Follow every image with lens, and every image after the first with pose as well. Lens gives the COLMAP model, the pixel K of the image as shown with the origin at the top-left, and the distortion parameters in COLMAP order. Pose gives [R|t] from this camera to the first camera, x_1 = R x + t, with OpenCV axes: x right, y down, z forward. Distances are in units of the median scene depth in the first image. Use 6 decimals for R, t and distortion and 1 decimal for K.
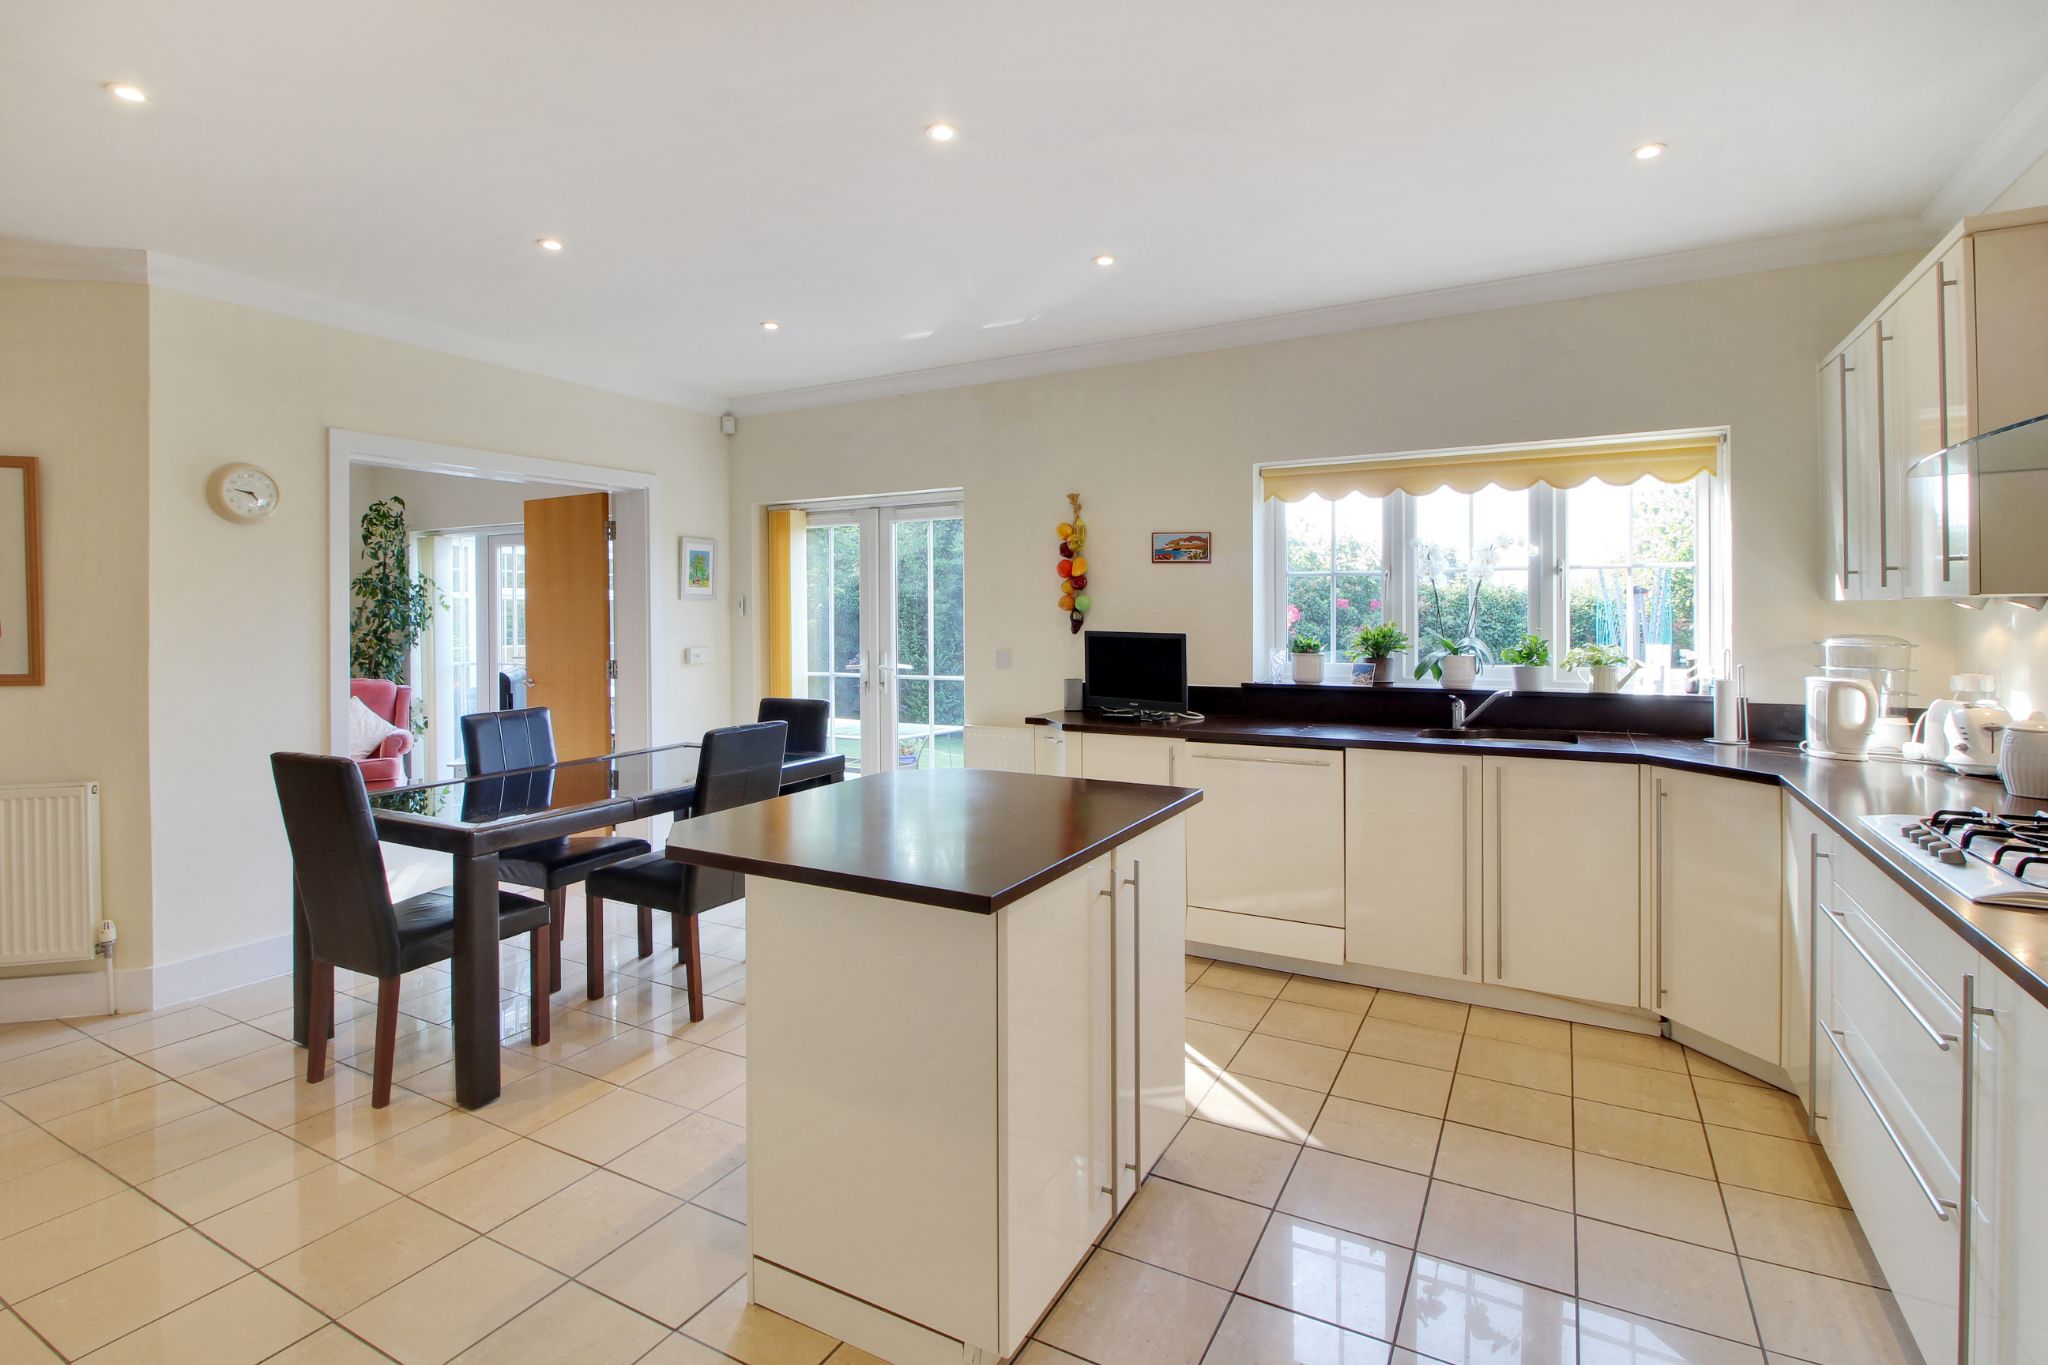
lens RADIAL K [[954.9, 0, 1054.0], [0, 954.9, 616.7], [0, 0, 1]] dist [-0.004723, -0.000338]
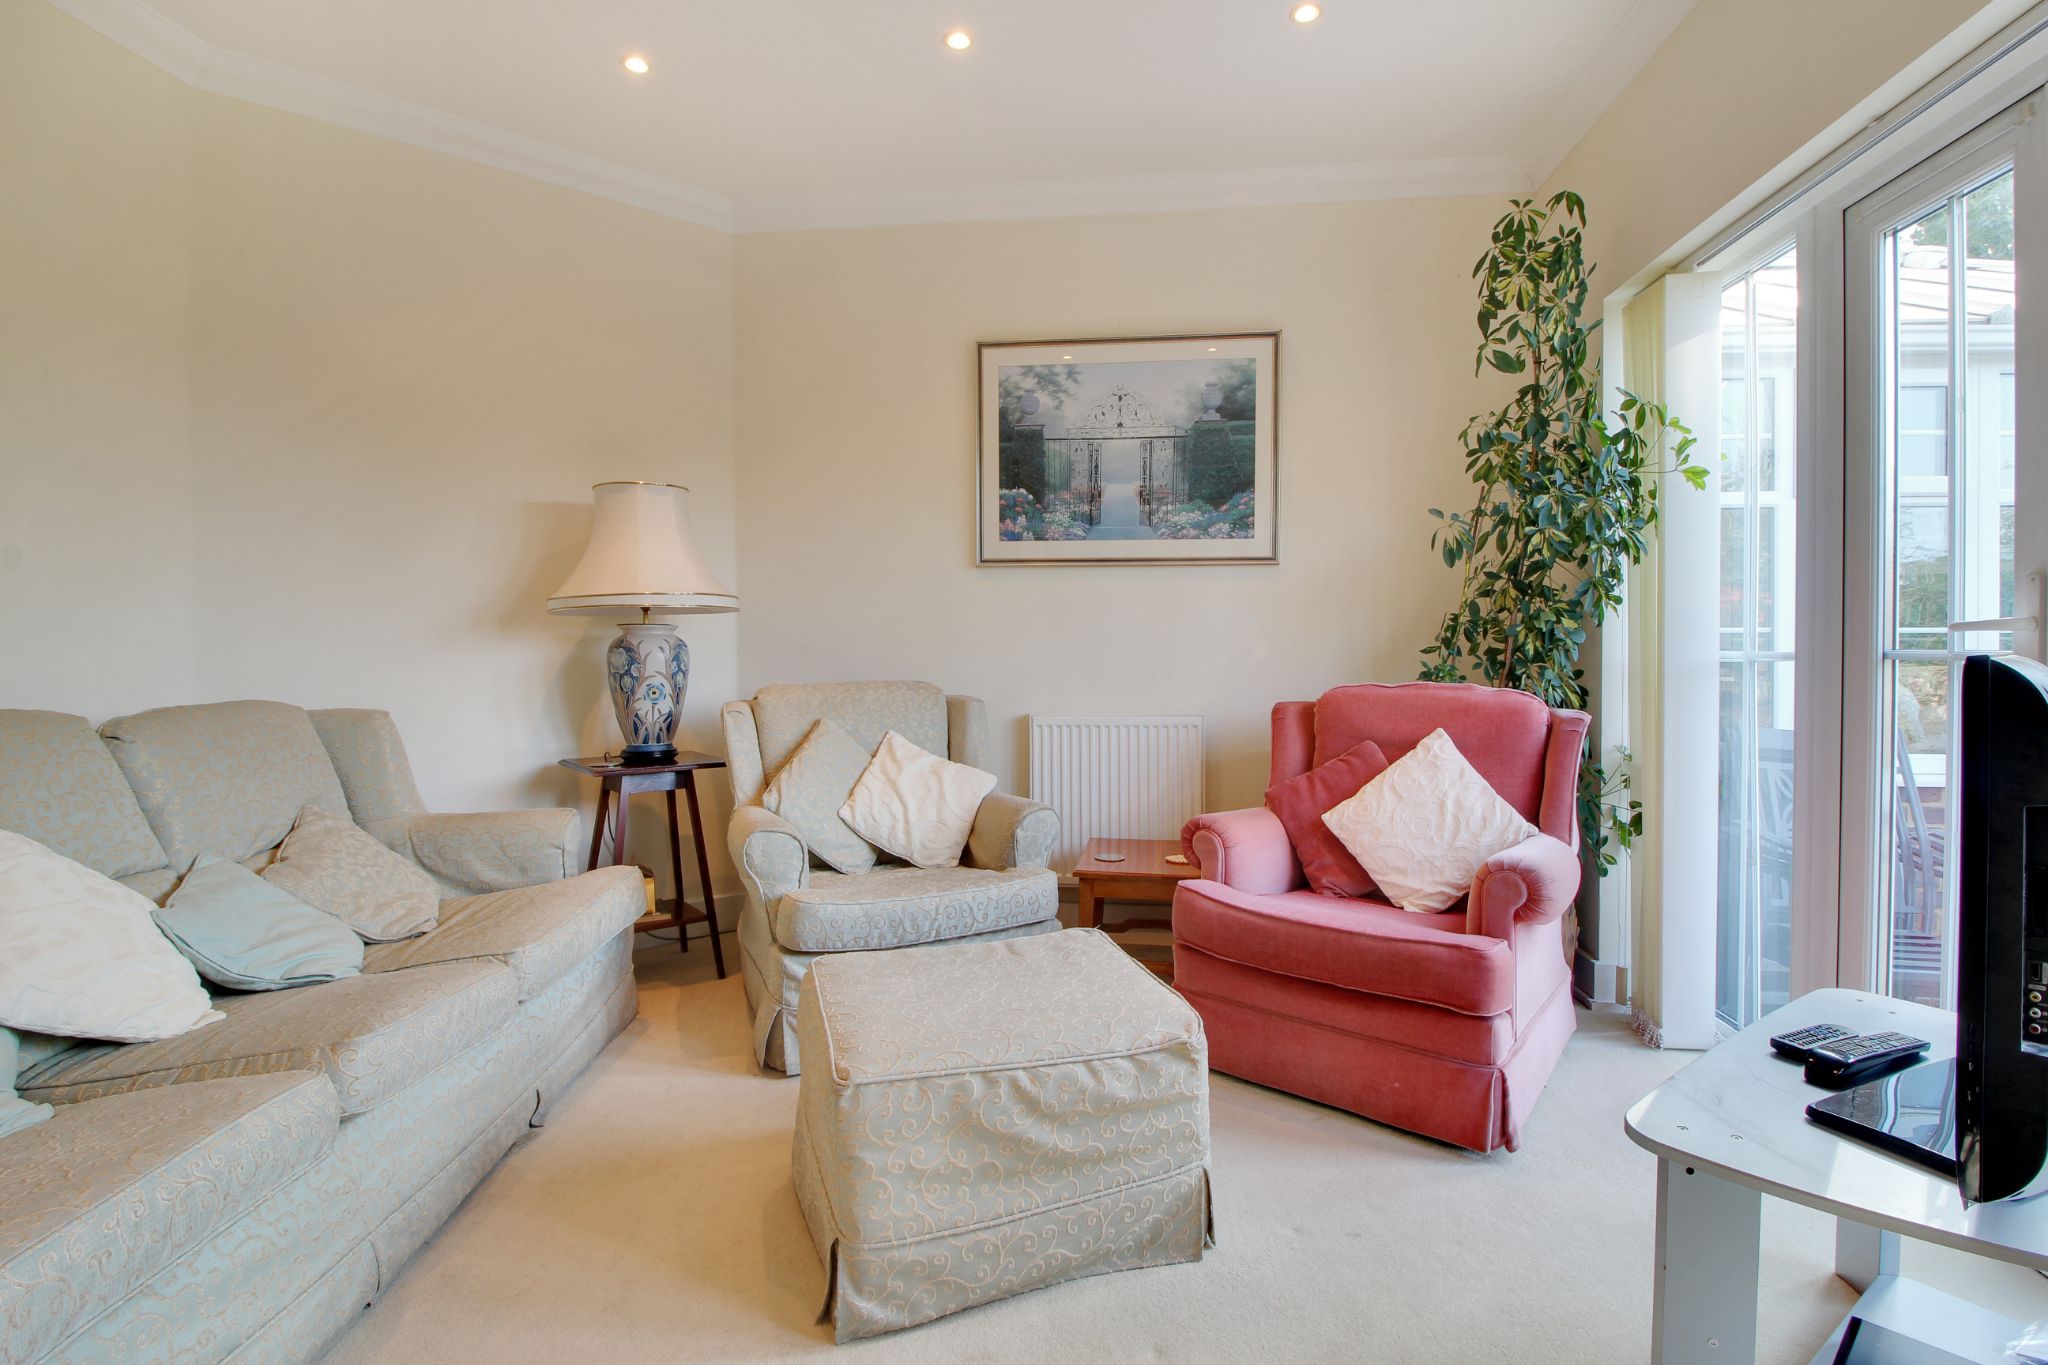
lens RADIAL K [[954.9, 0, 1026.0], [0, 954.9, 669.6], [0, 0, 1]] dist [-0.004723, -0.000338]
pose [[0.351000, 0.019859, -0.936165, -0.412256], [-0.001580, 0.999786, 0.020616, 0.049261], [0.936374, -0.005757, 0.350957, 0.669753]]
